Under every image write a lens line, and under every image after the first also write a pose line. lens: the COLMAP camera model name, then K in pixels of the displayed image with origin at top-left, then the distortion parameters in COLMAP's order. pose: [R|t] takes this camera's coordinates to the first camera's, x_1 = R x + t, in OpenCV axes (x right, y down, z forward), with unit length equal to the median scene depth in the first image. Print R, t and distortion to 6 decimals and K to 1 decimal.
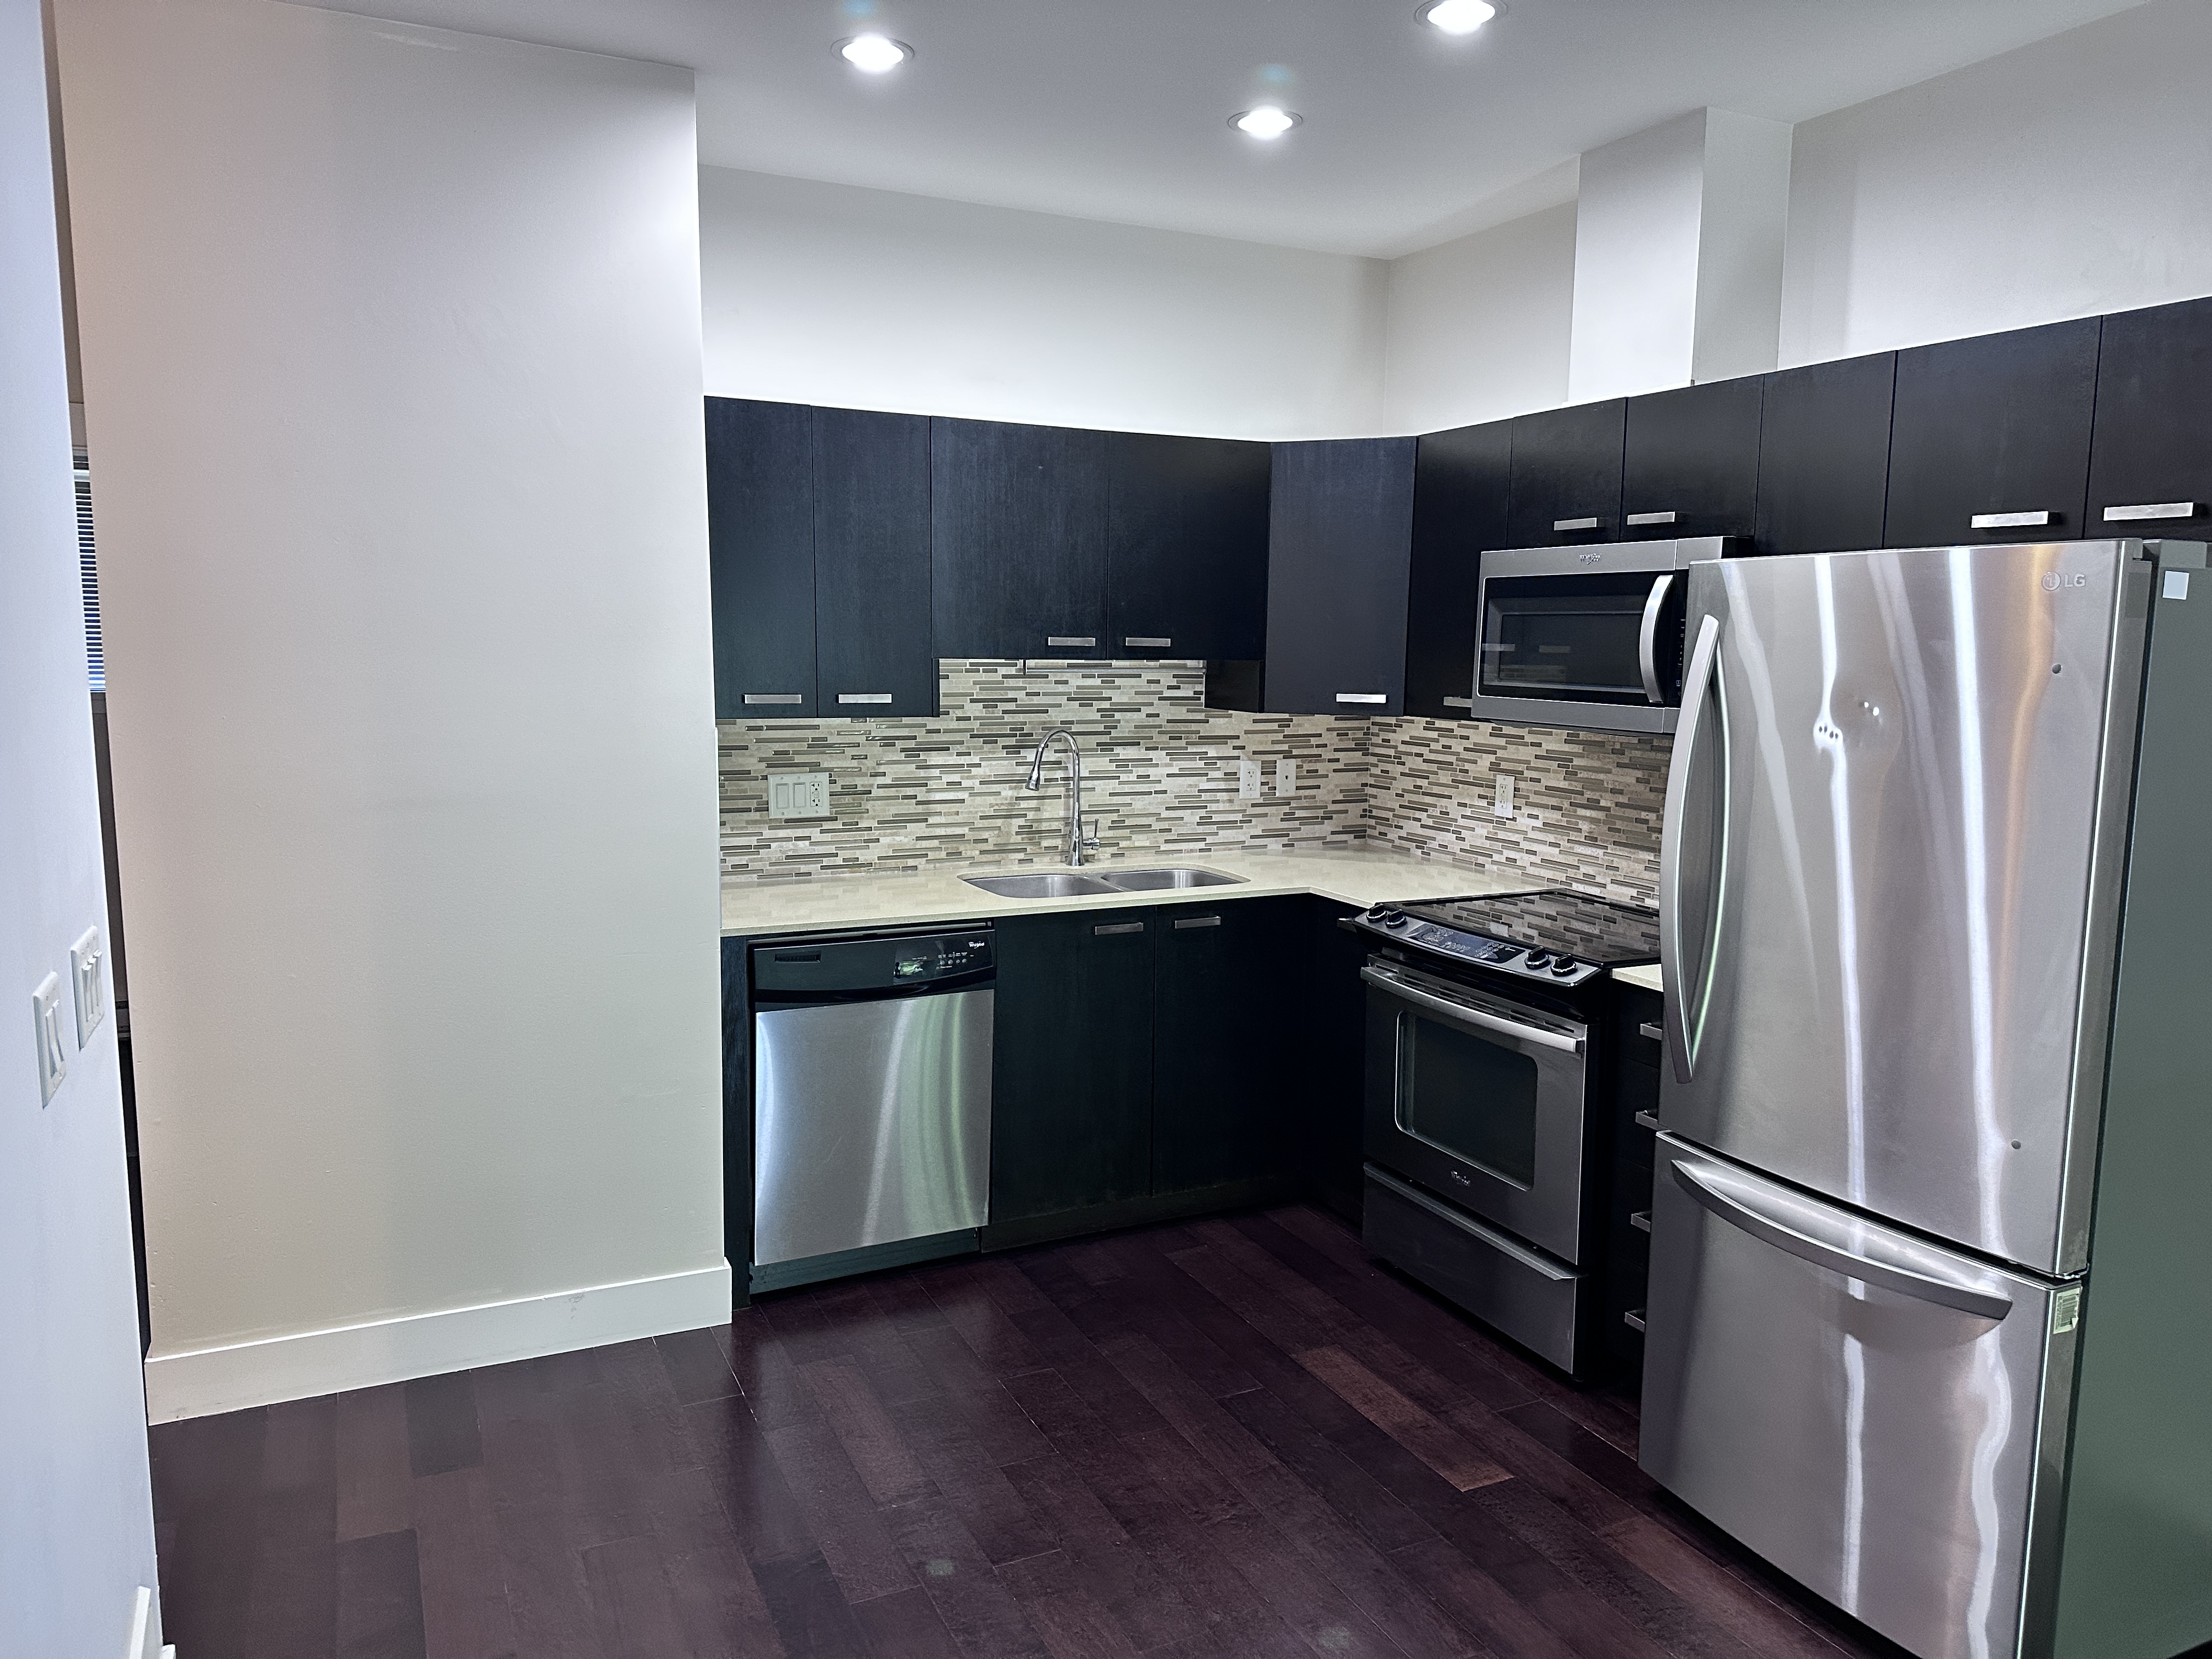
lens RADIAL K [[1550.0, 0, 1106.0], [0, 1550.0, 829.5], [0, 0, 1]] dist [0.208231, -0.386470]
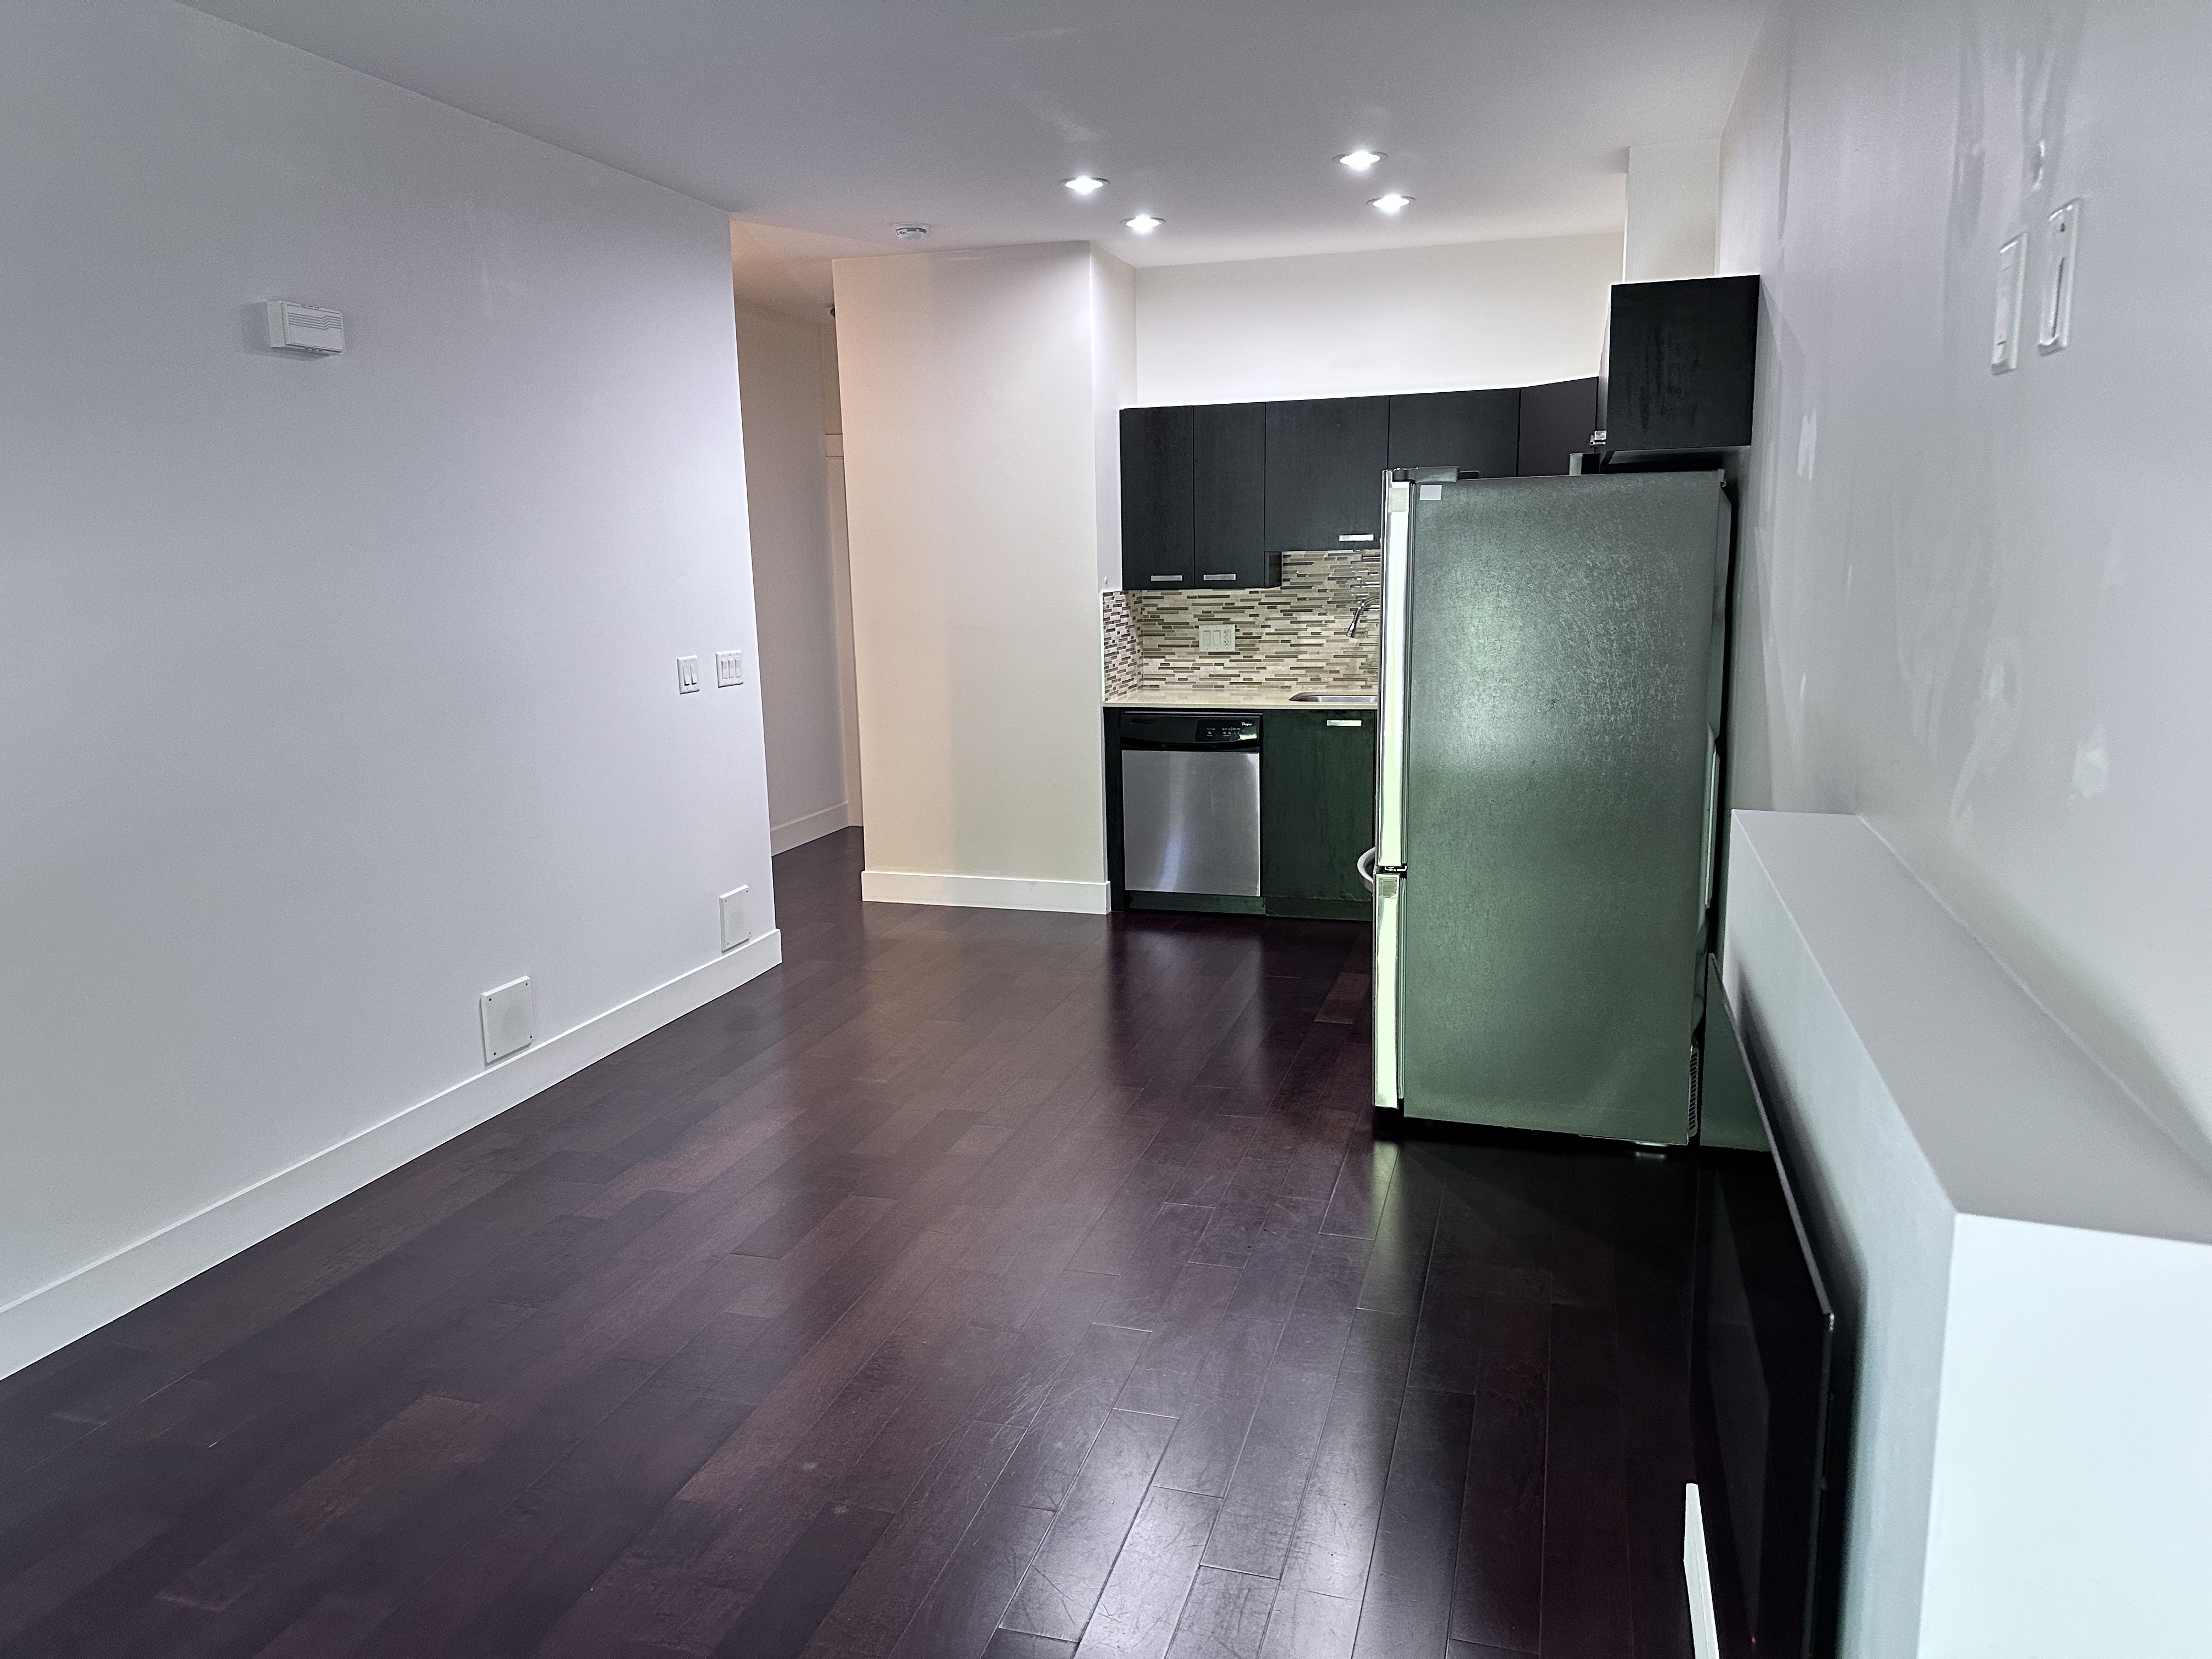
lens RADIAL K [[1531.8, 0, 1106.0], [0, 1531.8, 829.5], [0, 0, 1]] dist [0.066766, -0.092798]
pose [[0.733993, 0.096685, -0.672239, 0.790764], [-0.055324, 0.995037, 0.082705, 0.049577], [0.676899, -0.023514, 0.735700, -0.266014]]
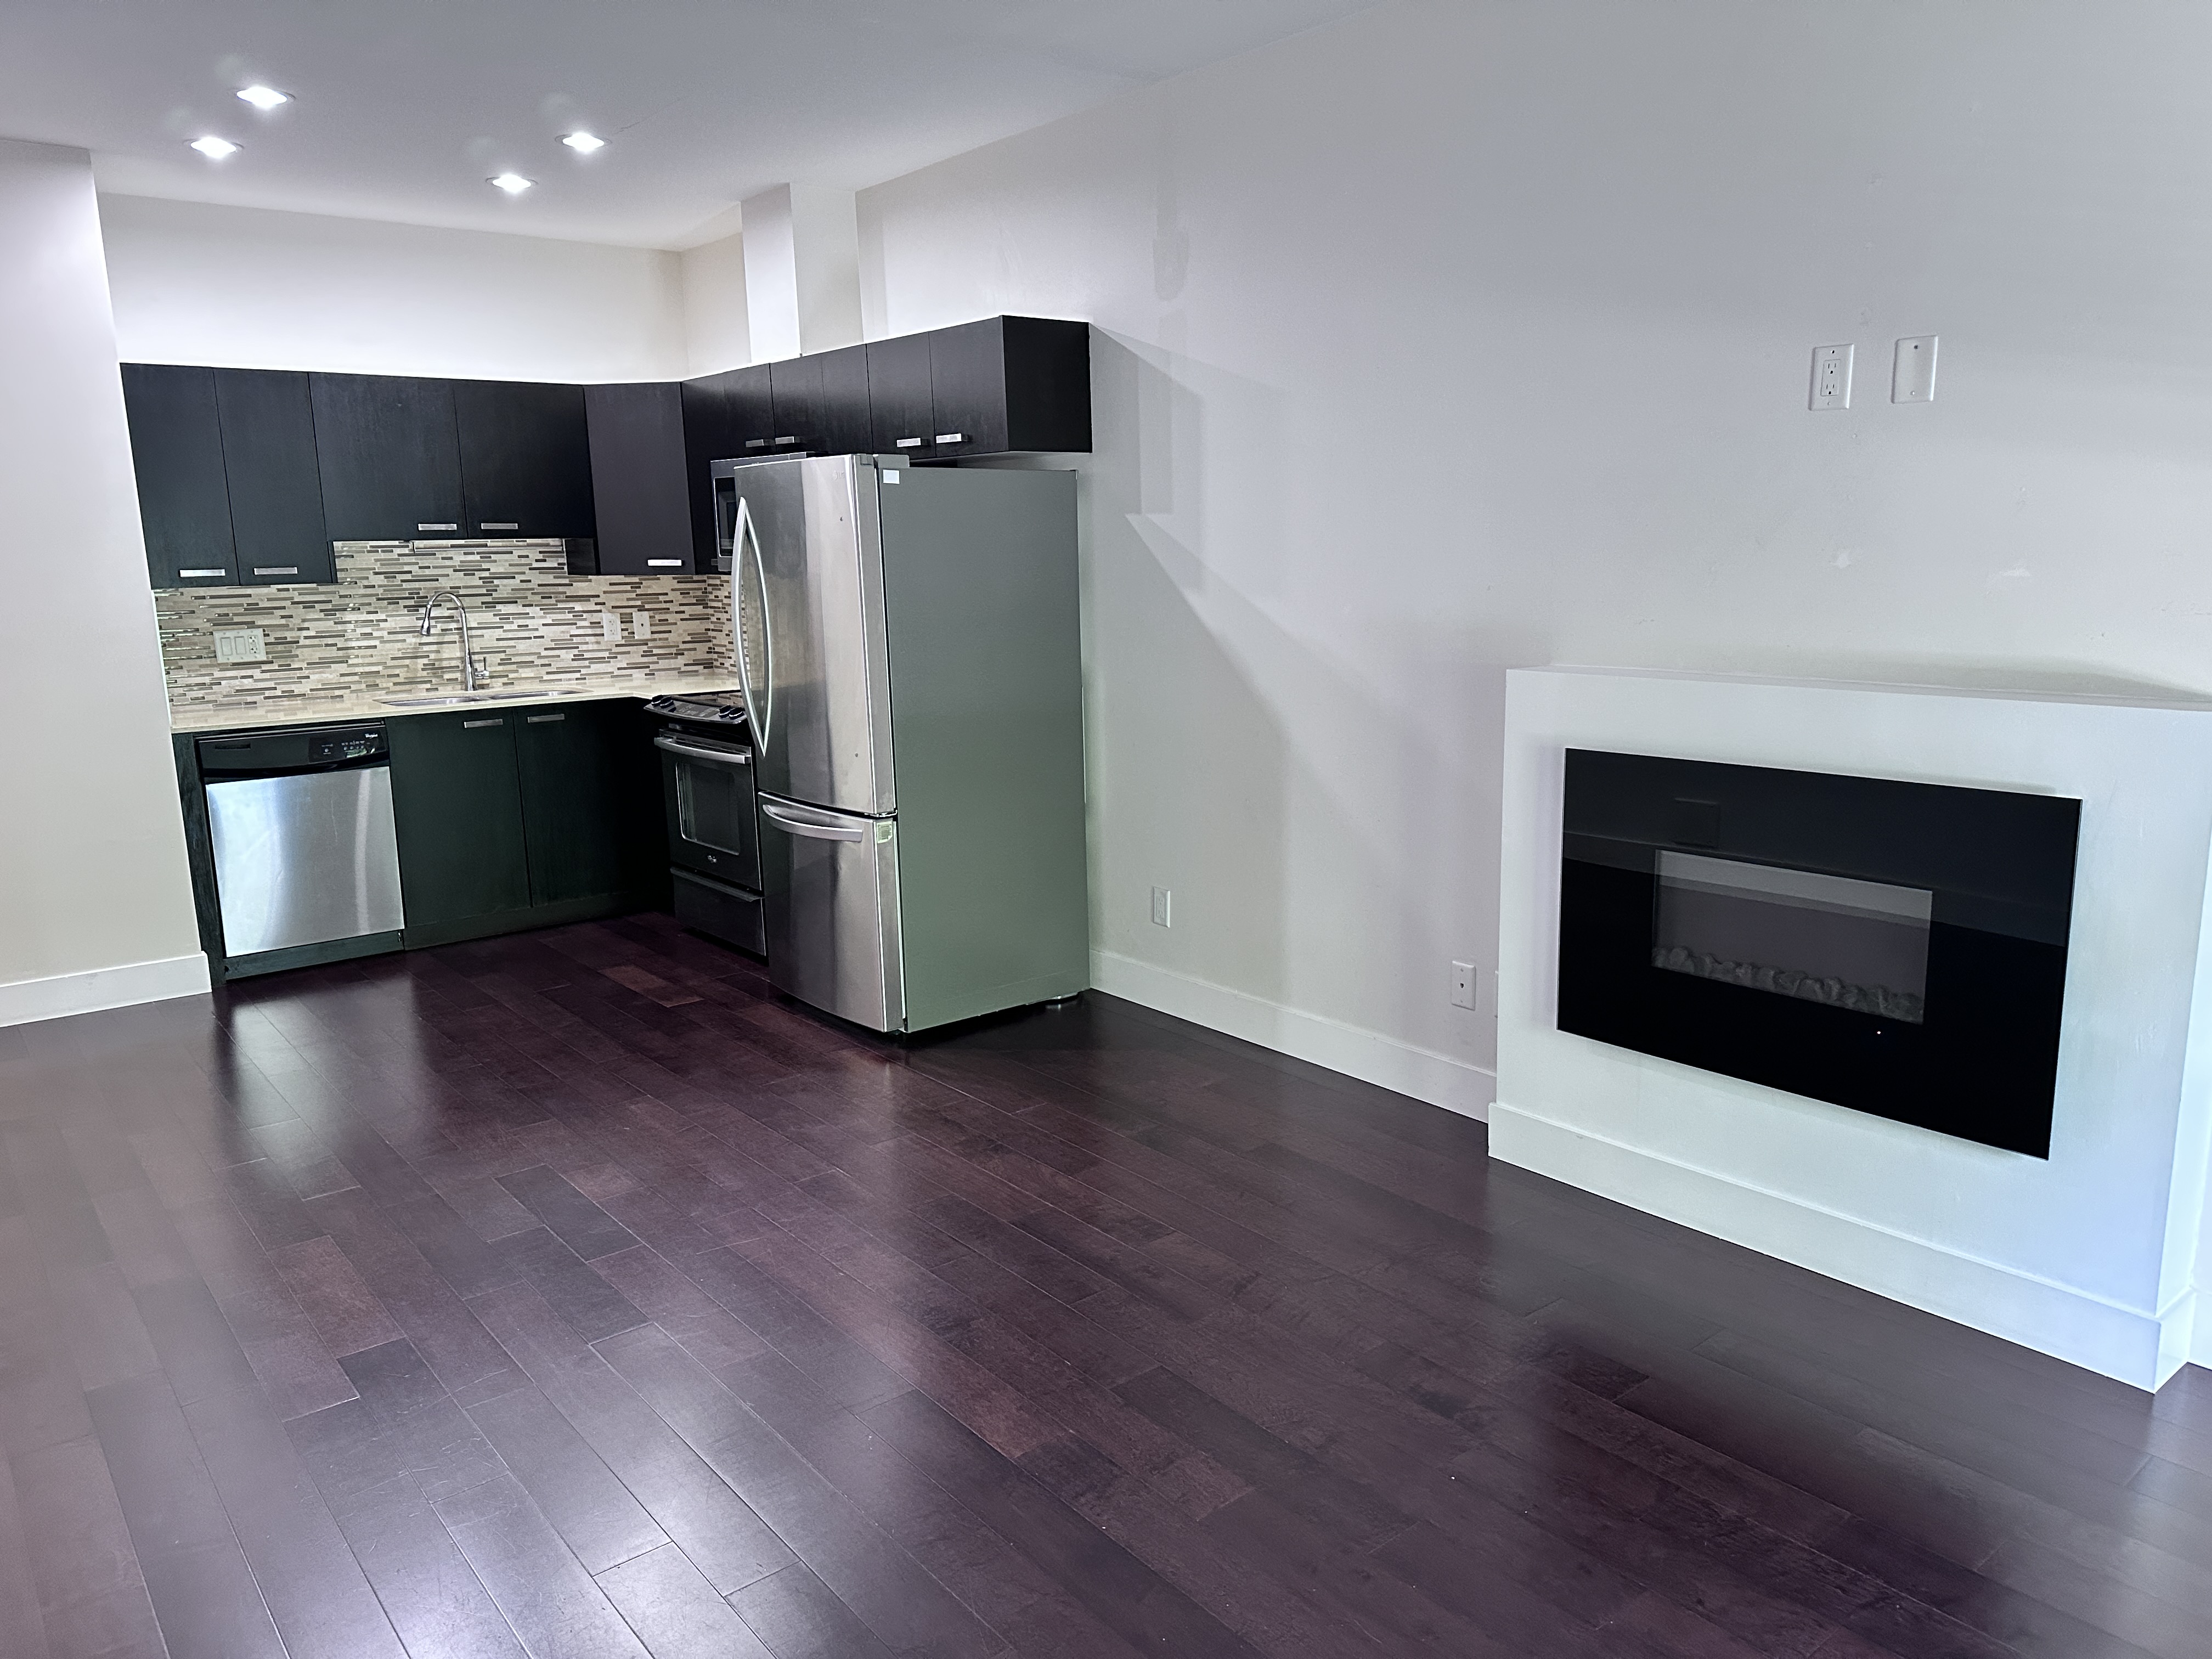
lens RADIAL K [[1531.8, 0, 1106.0], [0, 1531.8, 829.5], [0, 0, 1]] dist [0.066766, -0.092798]
pose [[0.970880, -0.075451, 0.227376, 0.213945], [0.061522, 0.995804, 0.067750, 0.090328], [-0.231534, -0.051788, 0.971447, -0.498107]]
